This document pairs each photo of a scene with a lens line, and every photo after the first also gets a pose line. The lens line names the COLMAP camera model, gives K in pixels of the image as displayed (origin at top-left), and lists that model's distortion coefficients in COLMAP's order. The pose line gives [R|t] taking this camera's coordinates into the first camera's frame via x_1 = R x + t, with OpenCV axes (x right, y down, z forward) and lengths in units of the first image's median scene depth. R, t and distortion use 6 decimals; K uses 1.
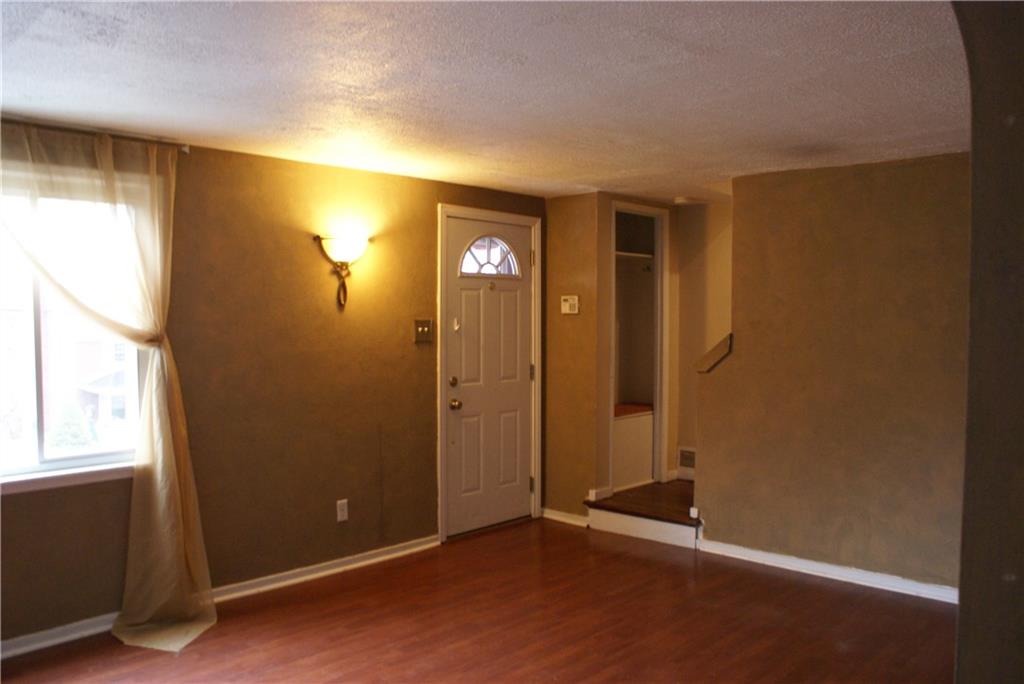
lens RADIAL K [[833.1, 0, 512.0], [0, 833.1, 342.0], [0, 0, 1]] dist [-0.153439, 0.129667]
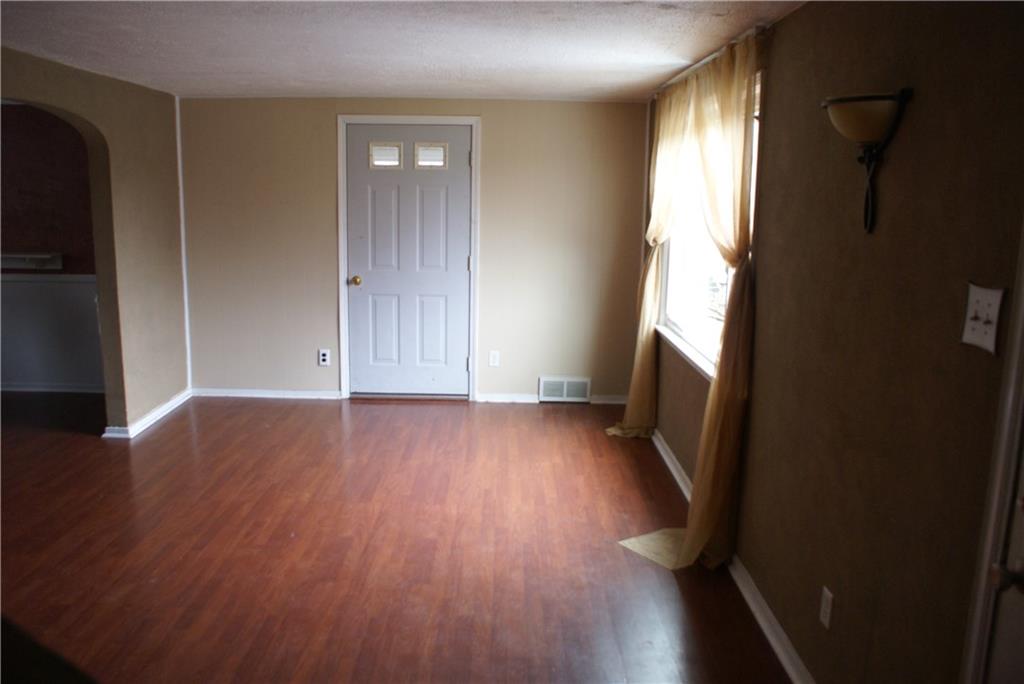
lens RADIAL K [[833.1, 0, 512.0], [0, 833.1, 342.0], [0, 0, 1]] dist [-0.153439, 0.129667]
pose [[-0.734825, 0.108057, -0.669594, 0.264129], [-0.043252, 0.977753, 0.205253, -0.065426], [0.676877, 0.179786, -0.713803, 1.089792]]
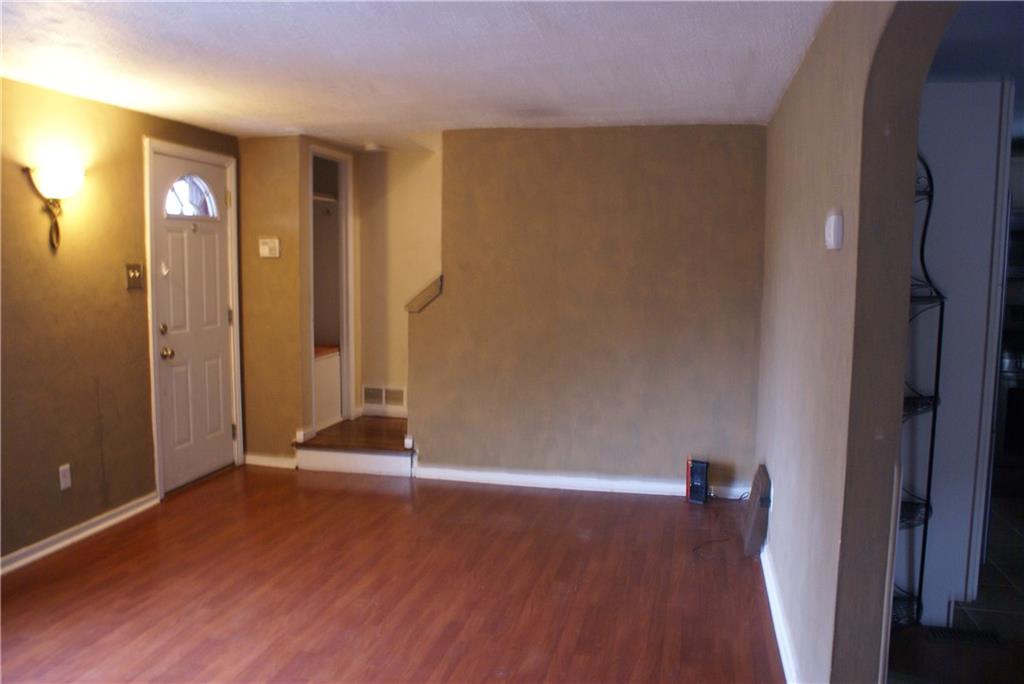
lens RADIAL K [[833.1, 0, 512.0], [0, 833.1, 342.0], [0, 0, 1]] dist [-0.153439, 0.129667]
pose [[0.862469, -0.044666, 0.504135, -0.197114], [0.009055, 0.997300, 0.072869, -0.001688], [-0.506029, -0.058282, 0.860545, 0.006309]]
